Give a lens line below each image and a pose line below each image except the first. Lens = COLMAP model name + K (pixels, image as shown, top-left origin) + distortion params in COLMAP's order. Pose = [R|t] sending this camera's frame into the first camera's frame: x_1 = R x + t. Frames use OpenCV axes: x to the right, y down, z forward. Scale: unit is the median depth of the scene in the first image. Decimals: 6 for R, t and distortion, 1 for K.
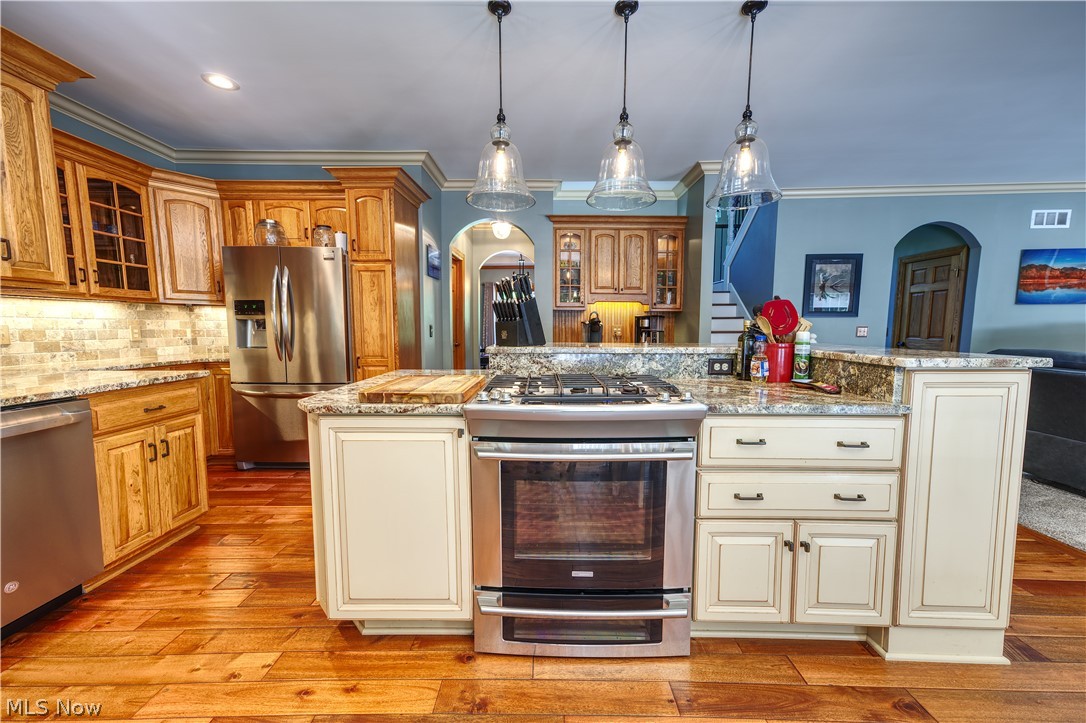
lens RADIAL K [[421.0, 0, 545.2], [0, 421.0, 360.7], [0, 0, 1]] dist [0.013266, 0.006027]
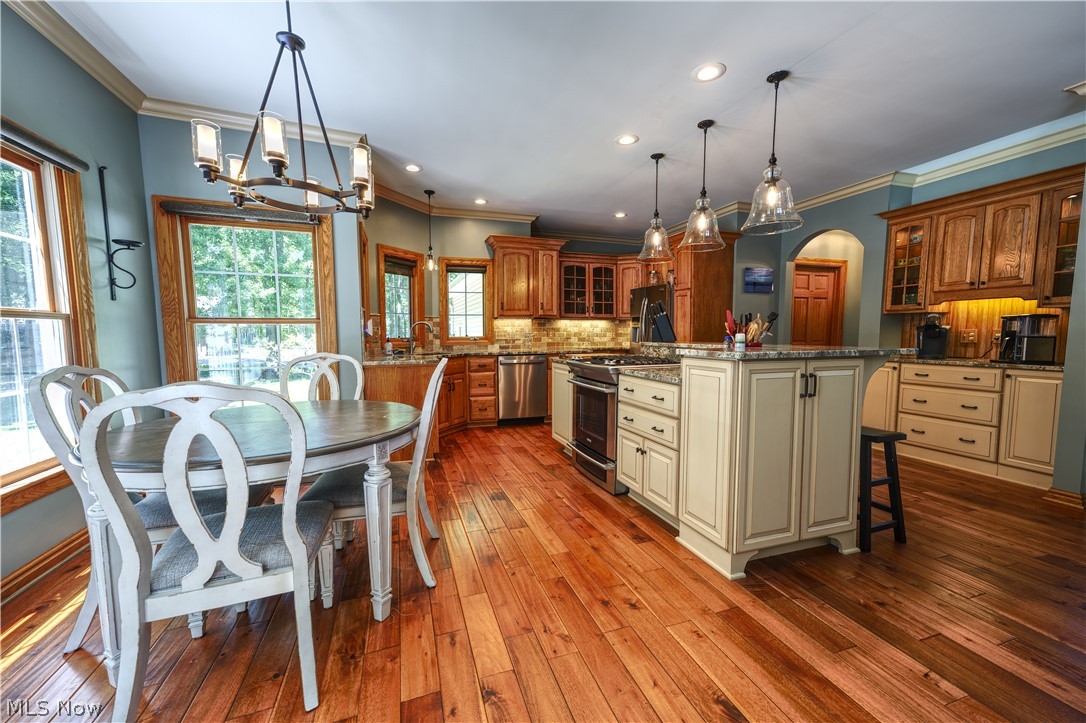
lens RADIAL K [[421.0, 0, 534.1], [0, 421.0, 358.3], [0, 0, 1]] dist [0.013266, 0.006027]
pose [[0.320856, 0.062054, -0.945093, 0.969073], [-0.081742, 0.995942, 0.037642, 0.006453], [0.943594, 0.065176, 0.324627, -0.018712]]
